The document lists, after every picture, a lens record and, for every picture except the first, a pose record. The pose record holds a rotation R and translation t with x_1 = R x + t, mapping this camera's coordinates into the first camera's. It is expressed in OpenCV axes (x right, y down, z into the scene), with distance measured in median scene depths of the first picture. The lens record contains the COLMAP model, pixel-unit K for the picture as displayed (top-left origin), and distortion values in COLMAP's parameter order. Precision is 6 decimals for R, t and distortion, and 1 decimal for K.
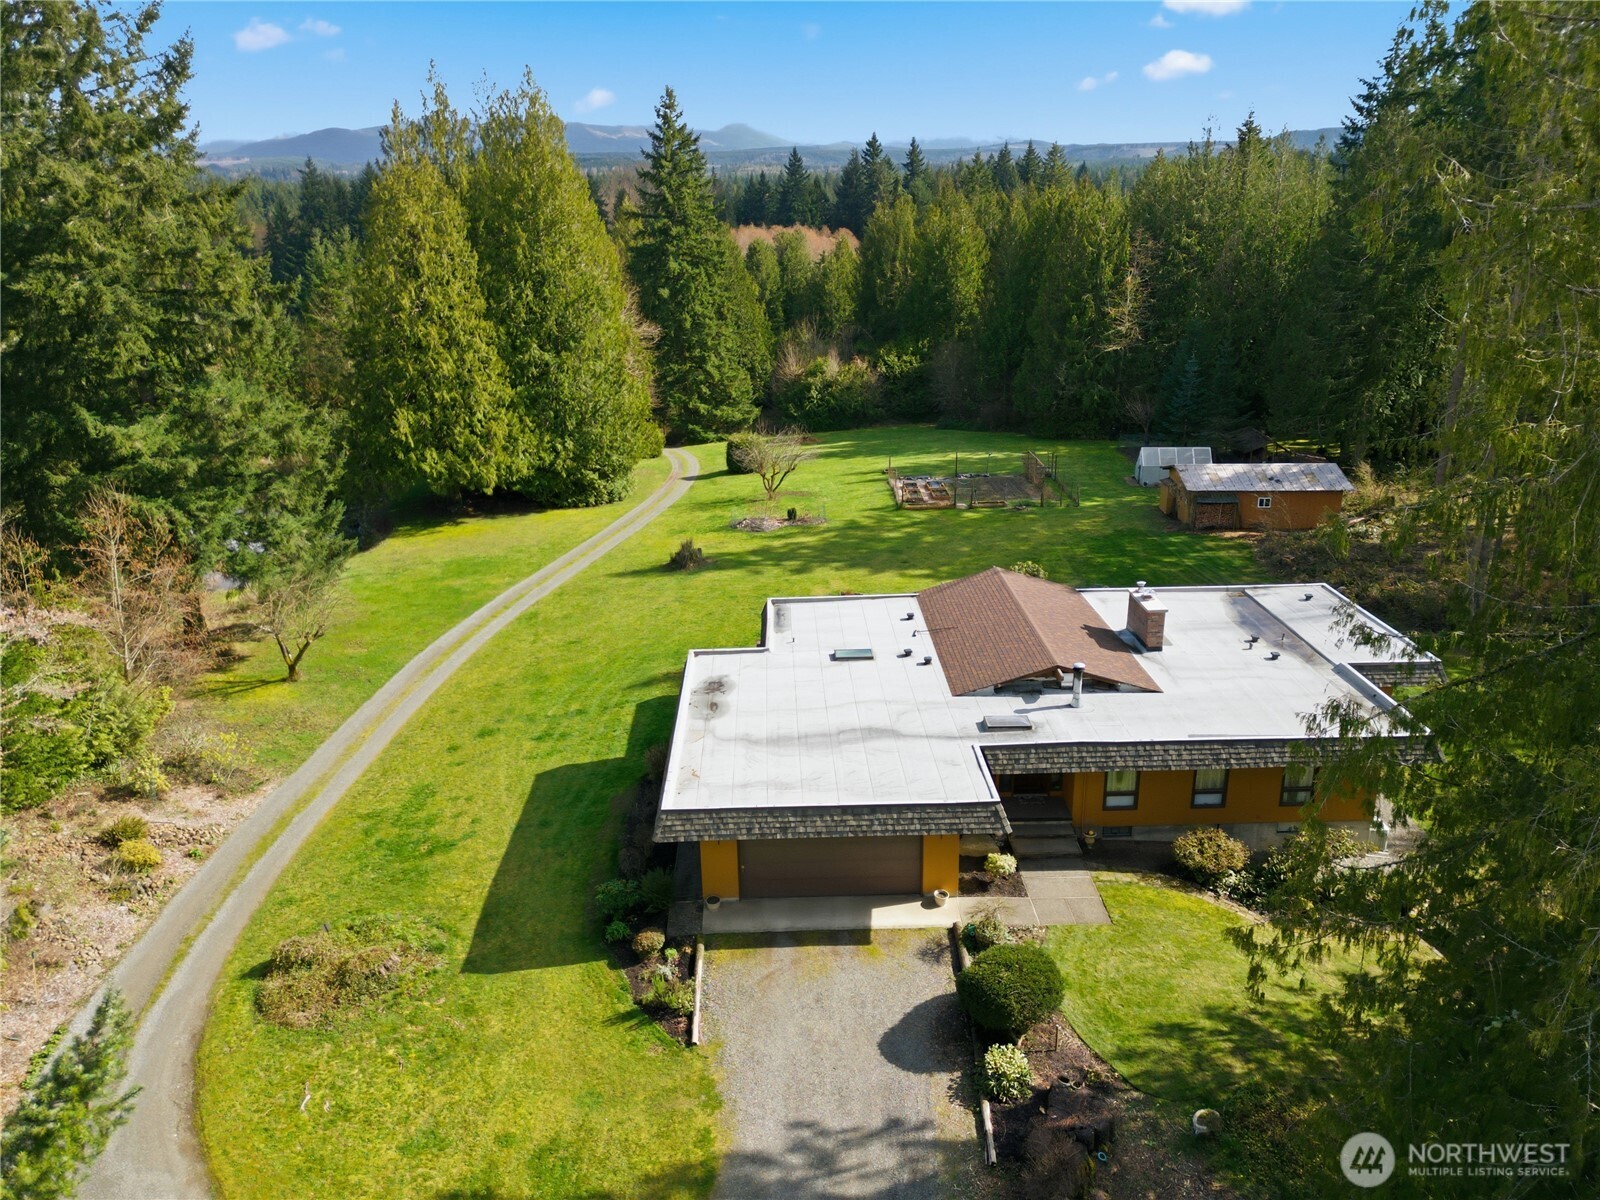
lens RADIAL K [[1136.8, 0, 794.4], [0, 1136.8, 603.3], [0, 0, 1]] dist [0.052590, -0.008966]
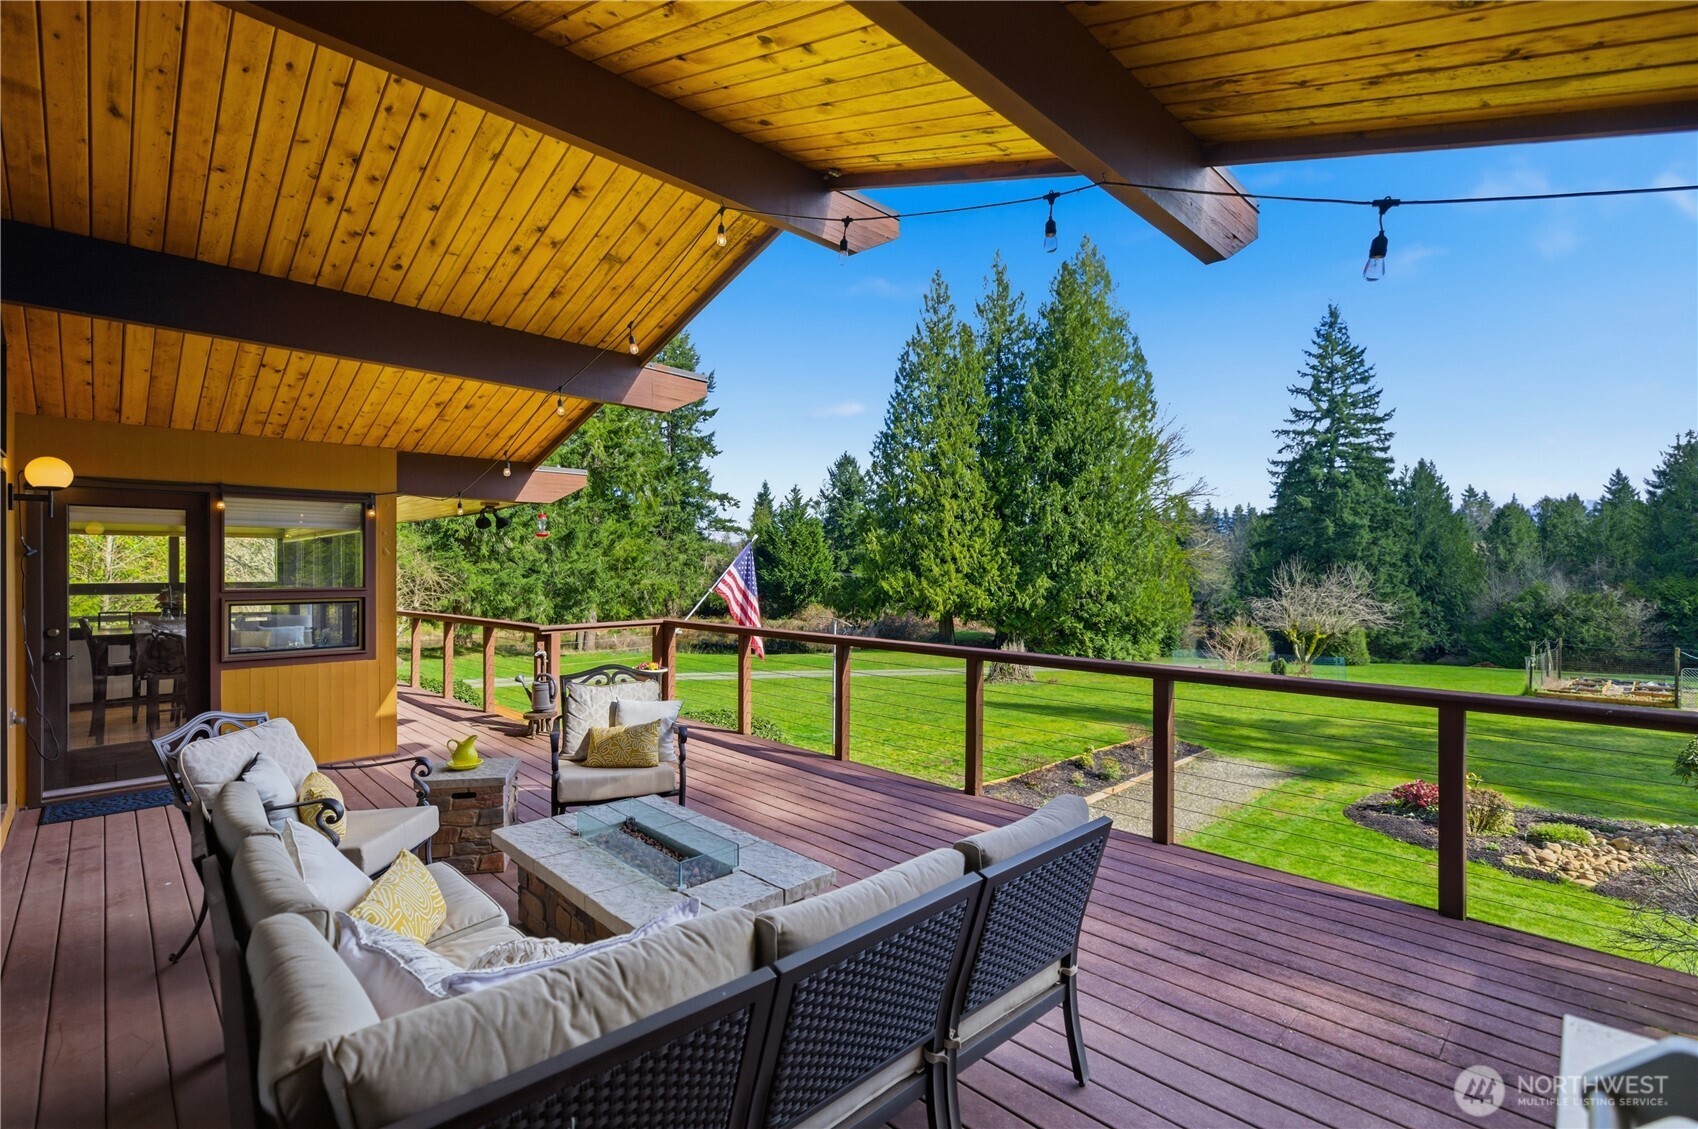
lens RADIAL K [[787.8, 0, 837.5], [0, 787.8, 563.7], [0, 0, 1]] dist [-0.003469, 0.000831]
pose [[0.682837, 0.015325, -0.730410, 0.141554], [-0.254842, 0.941978, -0.218480, 0.022509], [0.684682, 0.335326, 0.647123, 0.495495]]
